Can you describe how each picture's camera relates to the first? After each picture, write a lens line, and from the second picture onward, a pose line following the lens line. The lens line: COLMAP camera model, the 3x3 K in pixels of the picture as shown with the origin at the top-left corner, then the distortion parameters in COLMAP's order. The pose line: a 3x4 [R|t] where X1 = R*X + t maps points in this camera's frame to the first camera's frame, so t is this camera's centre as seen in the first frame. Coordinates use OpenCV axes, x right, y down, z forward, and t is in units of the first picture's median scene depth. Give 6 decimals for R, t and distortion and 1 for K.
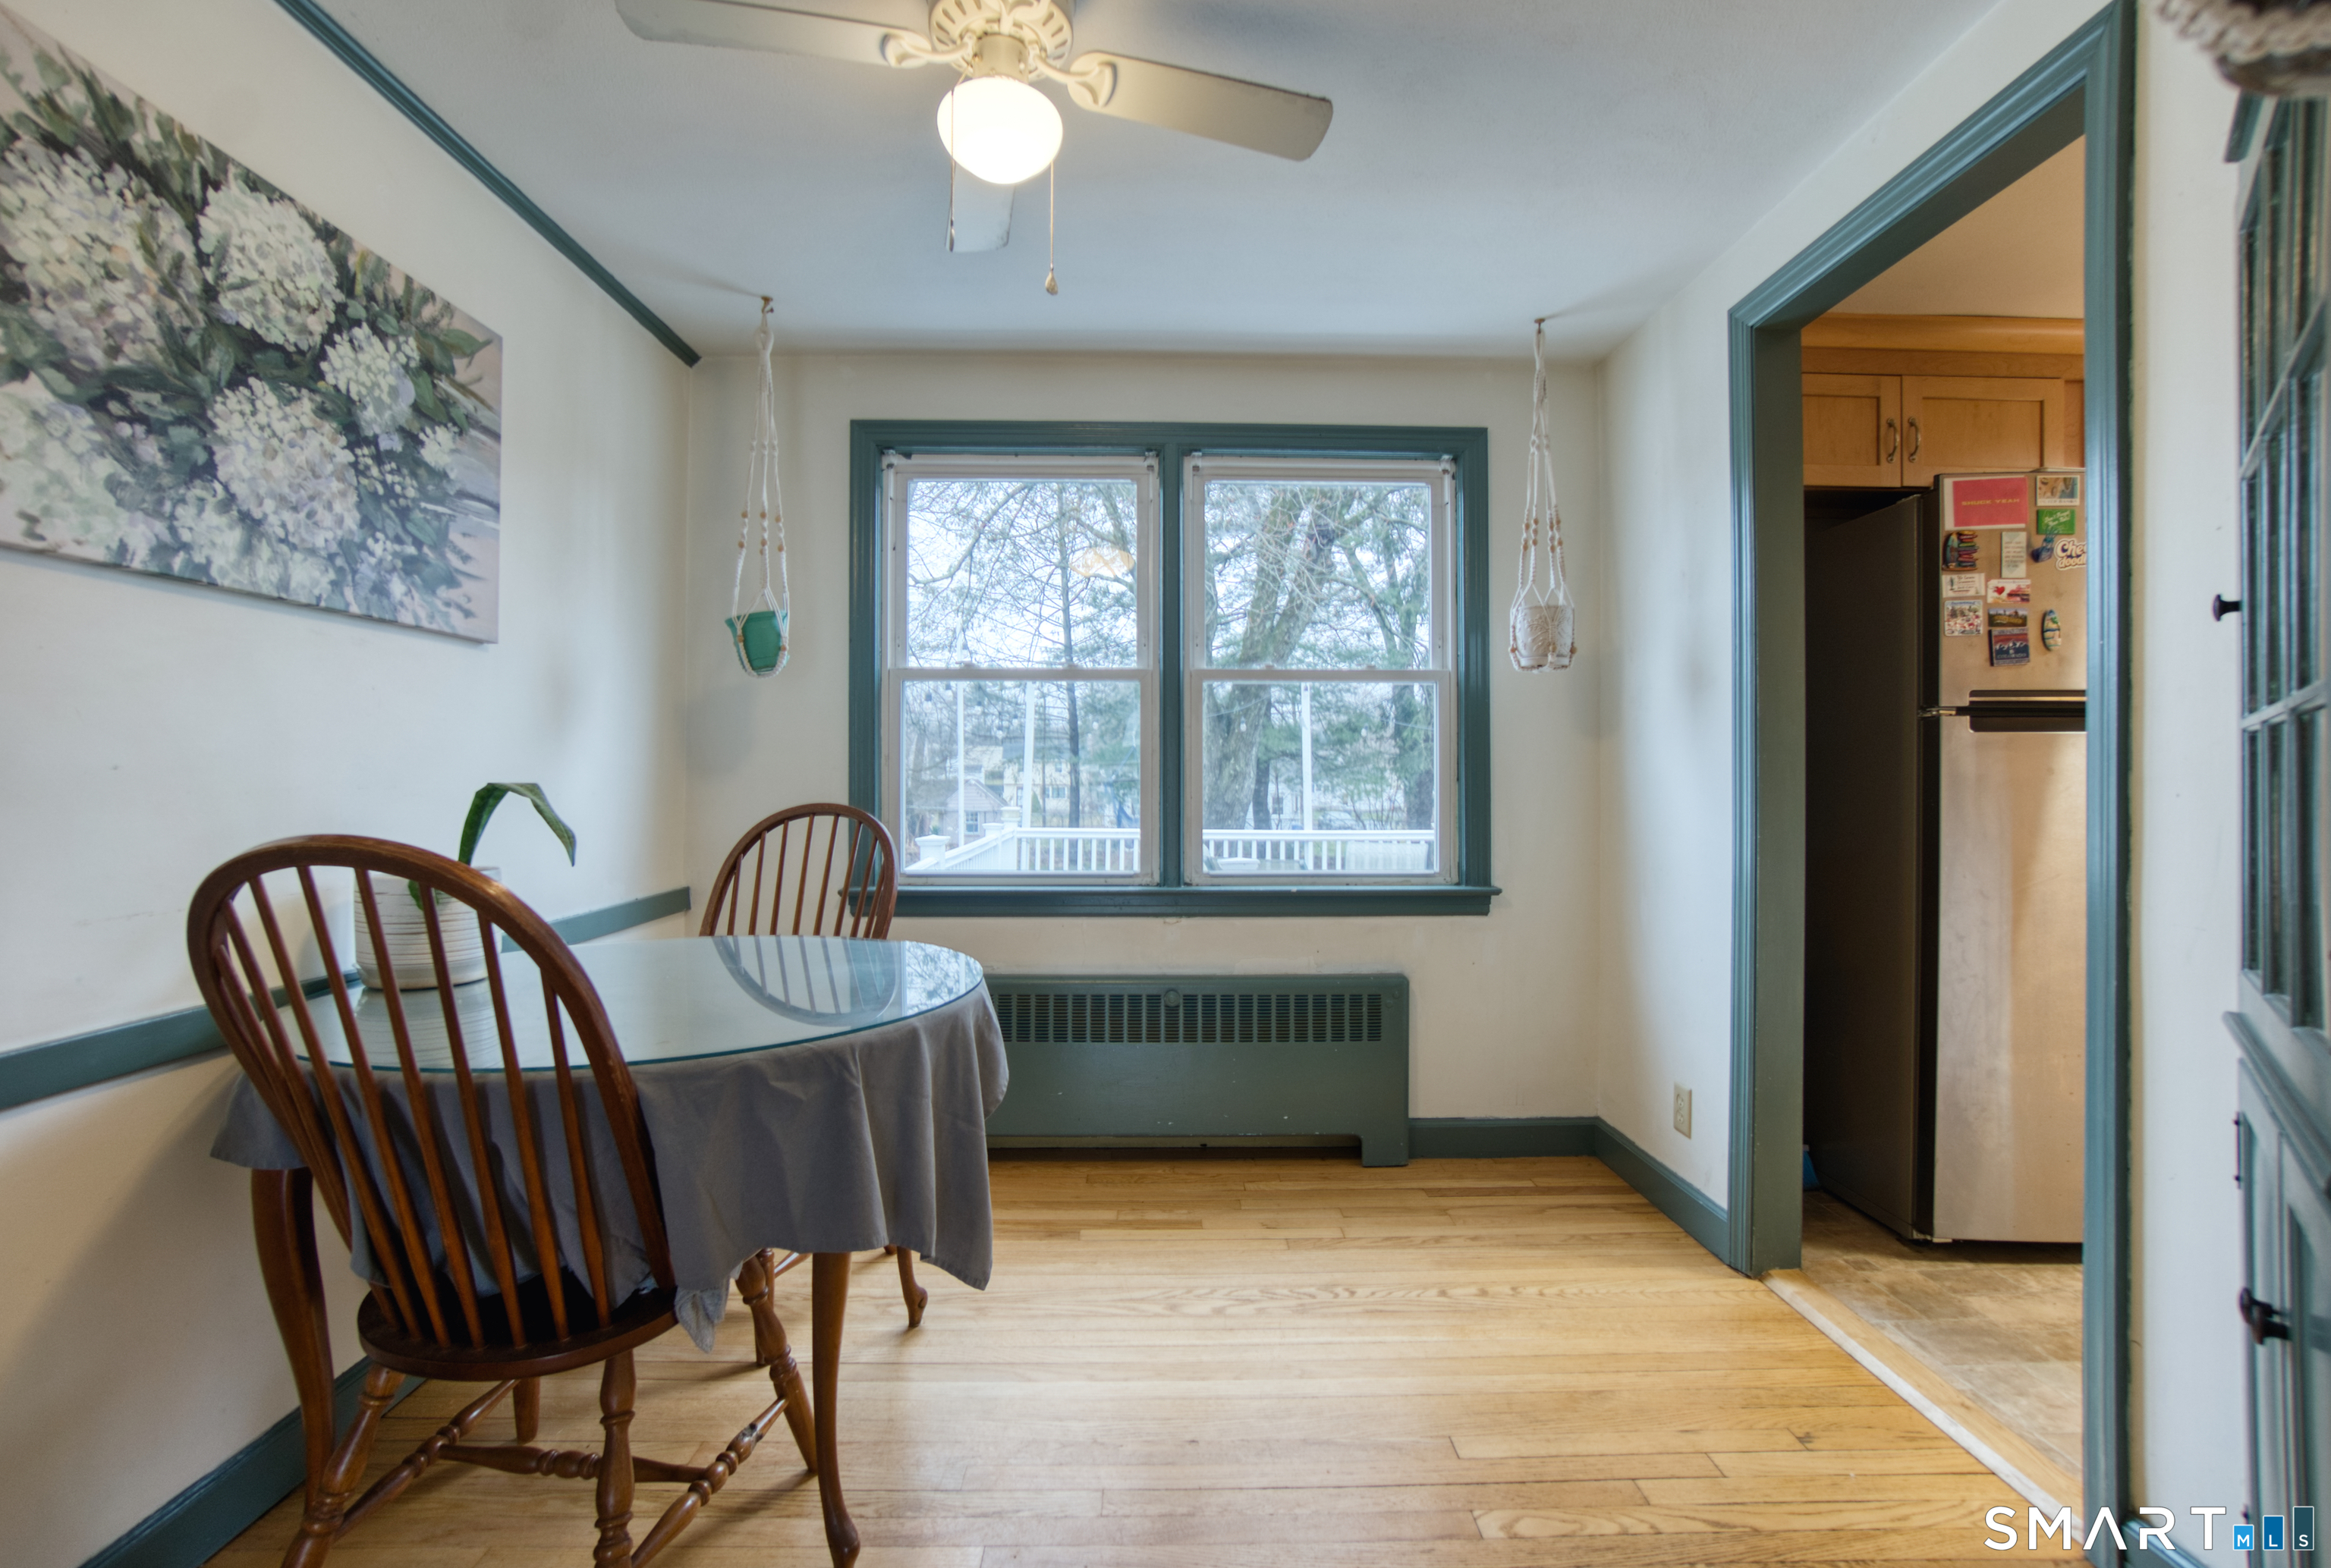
lens RADIAL K [[1044.3, 0, 1148.1], [0, 1044.3, 786.4], [0, 0, 1]] dist [-0.043582, 0.010960]
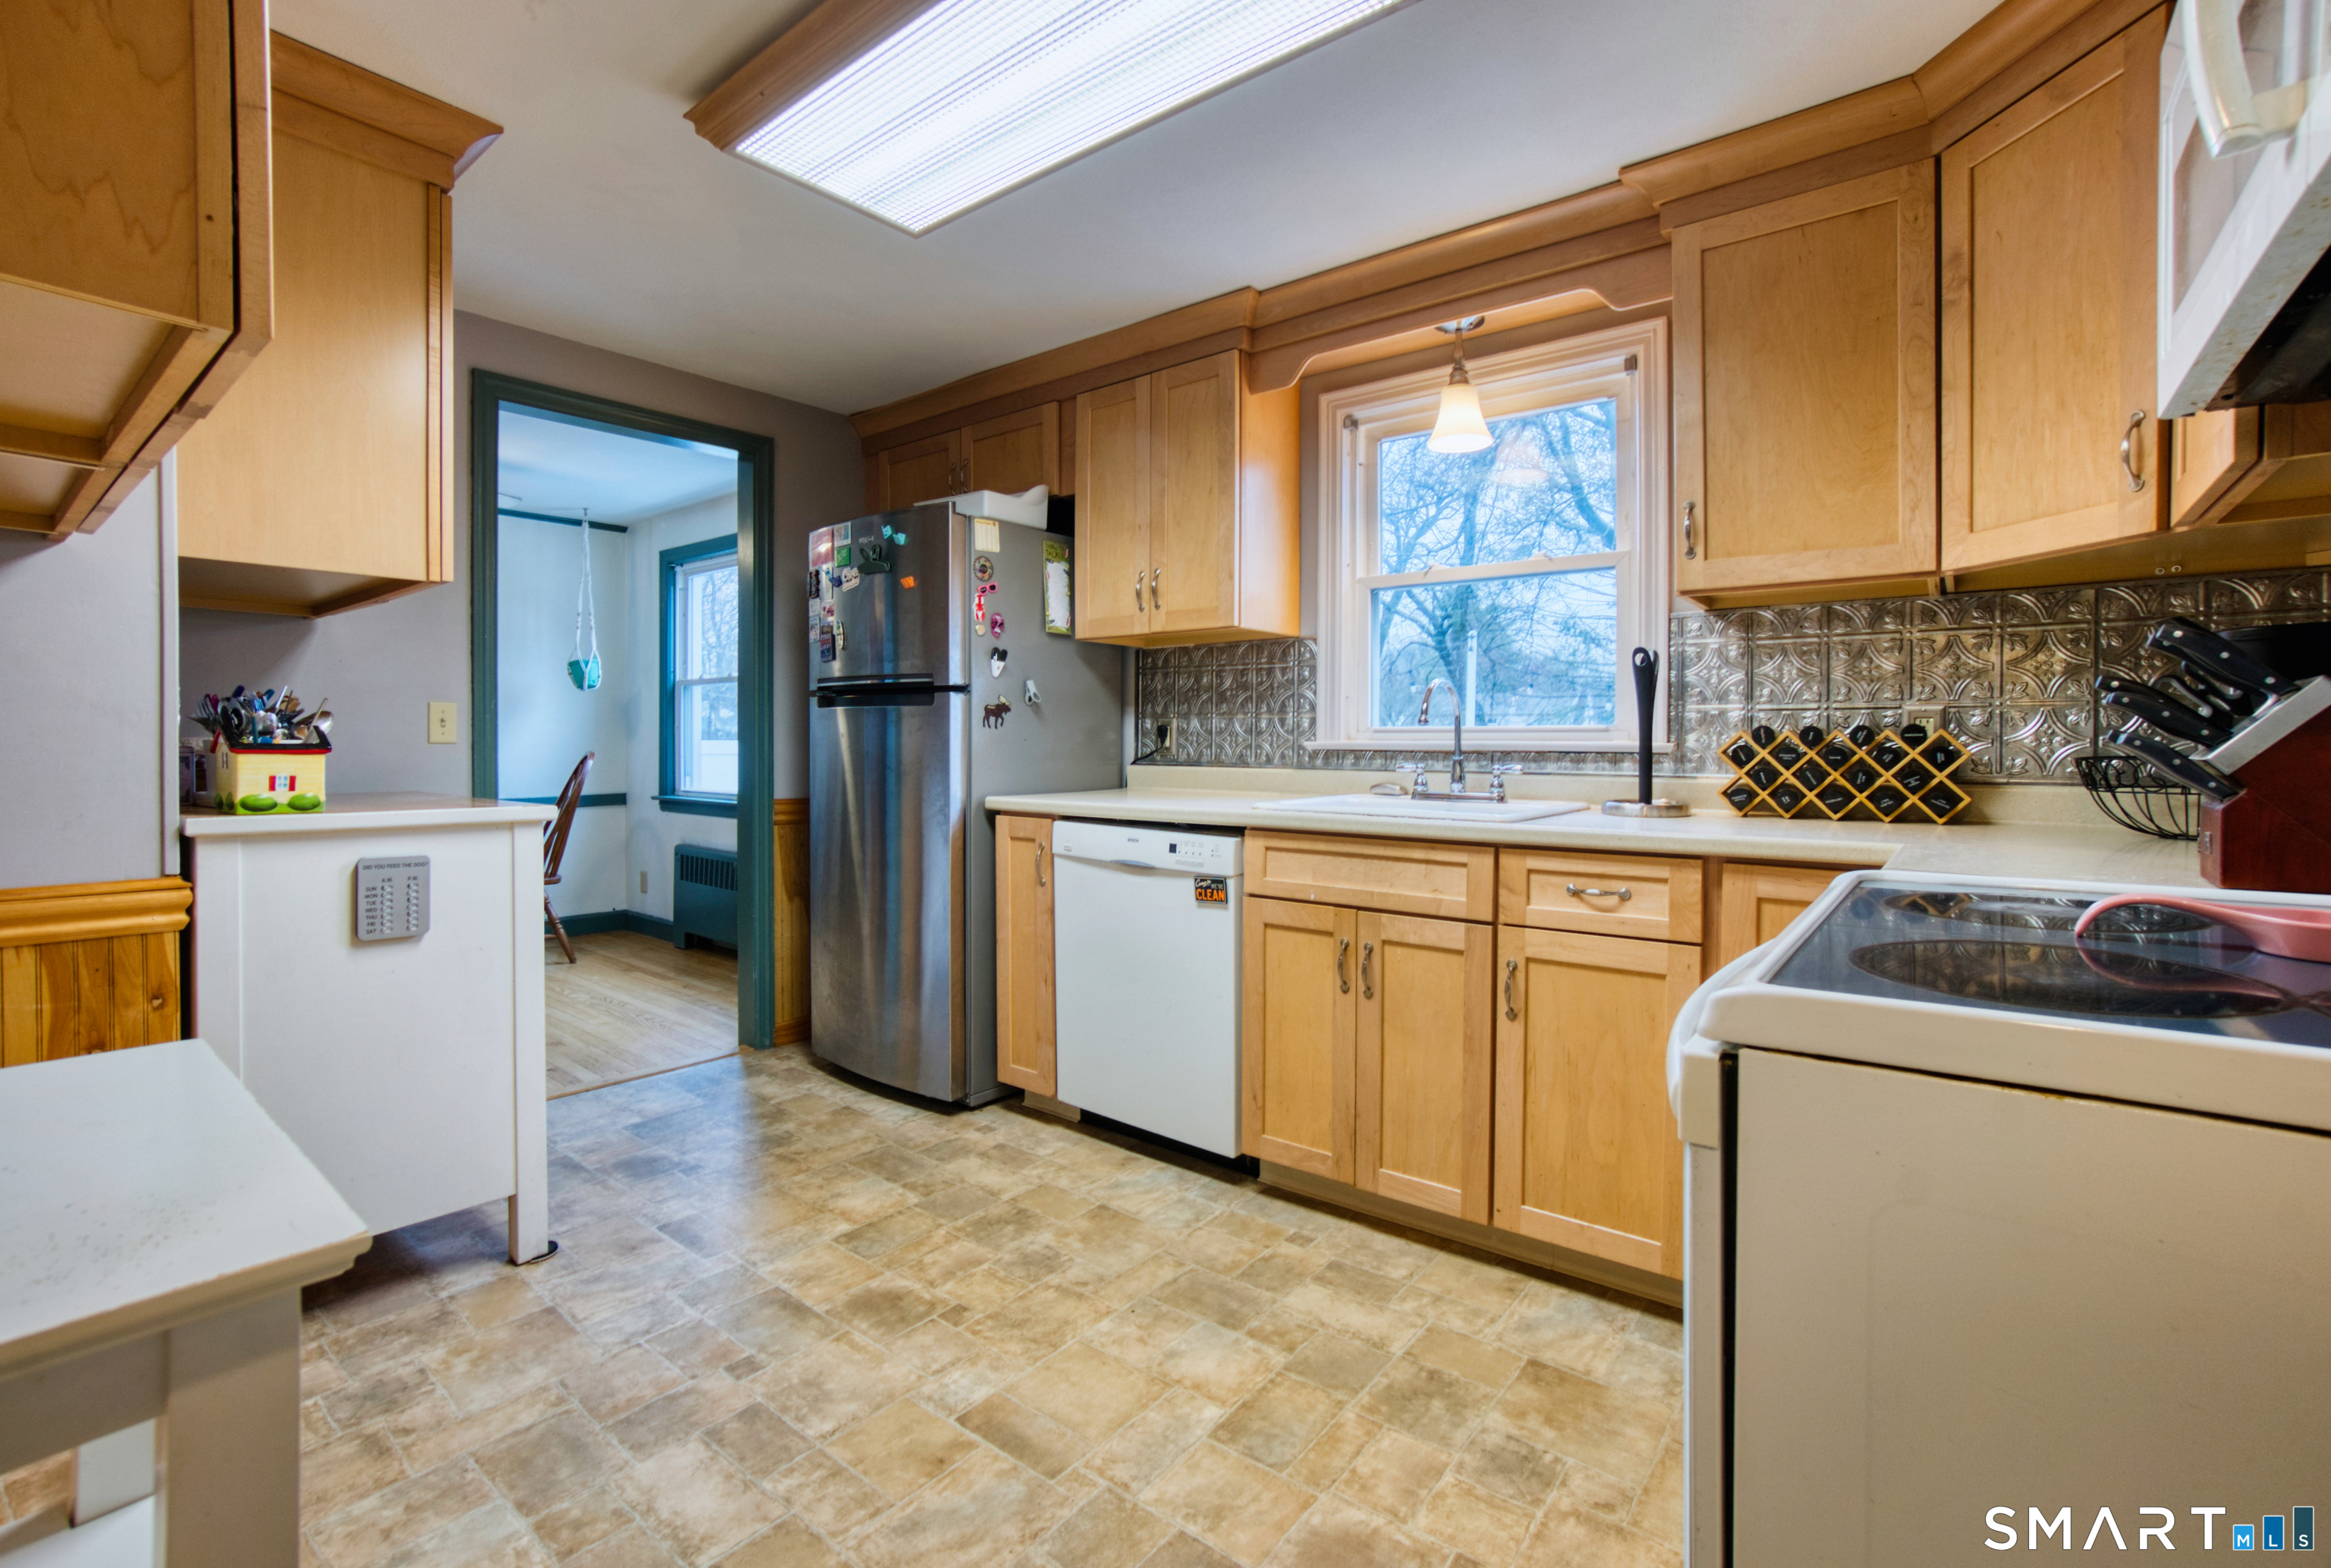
lens RADIAL K [[1044.3, 0, 1135.7], [0, 1044.3, 762.4], [0, 0, 1]] dist [-0.043582, 0.010960]
pose [[0.753326, 0.014736, -0.657482, 2.119851], [-0.006539, 0.999867, 0.014918, 0.001411], [0.657614, -0.006938, 0.753323, 0.181782]]
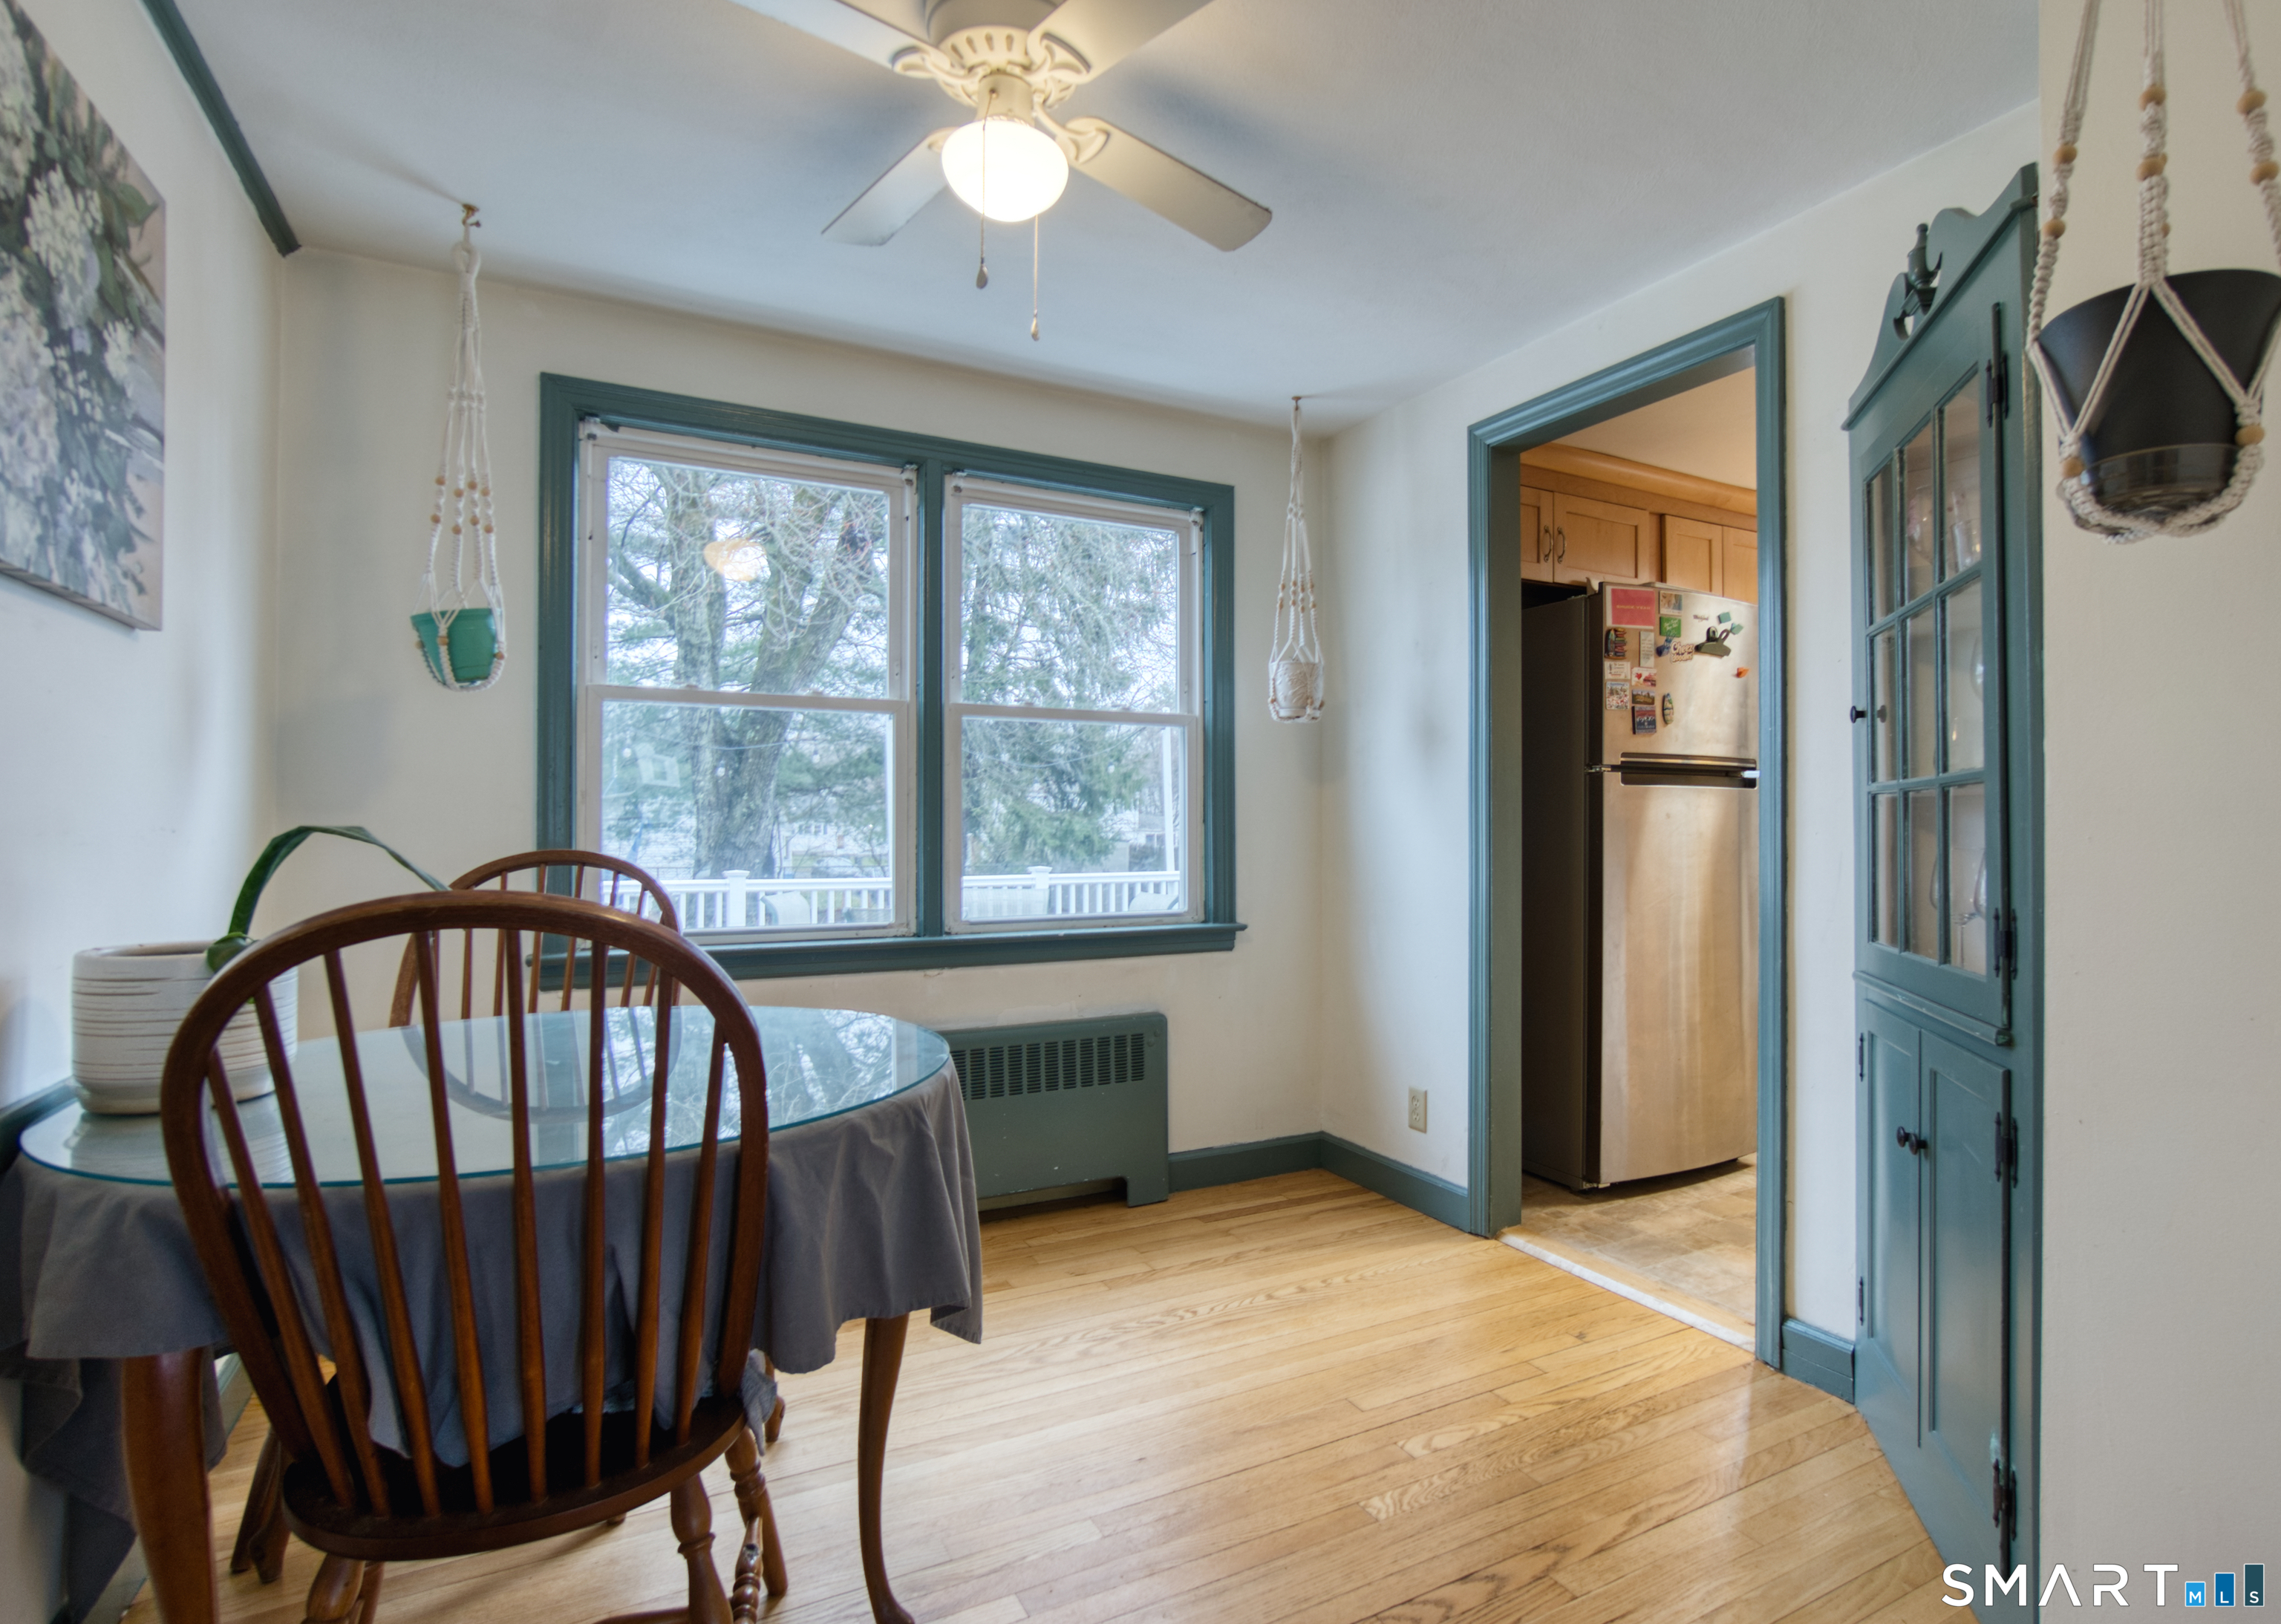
lens RADIAL K [[1219.1, 0, 1191.4], [0, 1219.1, 826.9], [0, 0, 1]] dist [-0.040466, 0.017509]
pose [[0.874825, -0.001574, 0.484437, -0.401981], [0.002297, 0.999997, -0.000900, -0.000327], [-0.484434, 0.001900, 0.874825, -0.074614]]
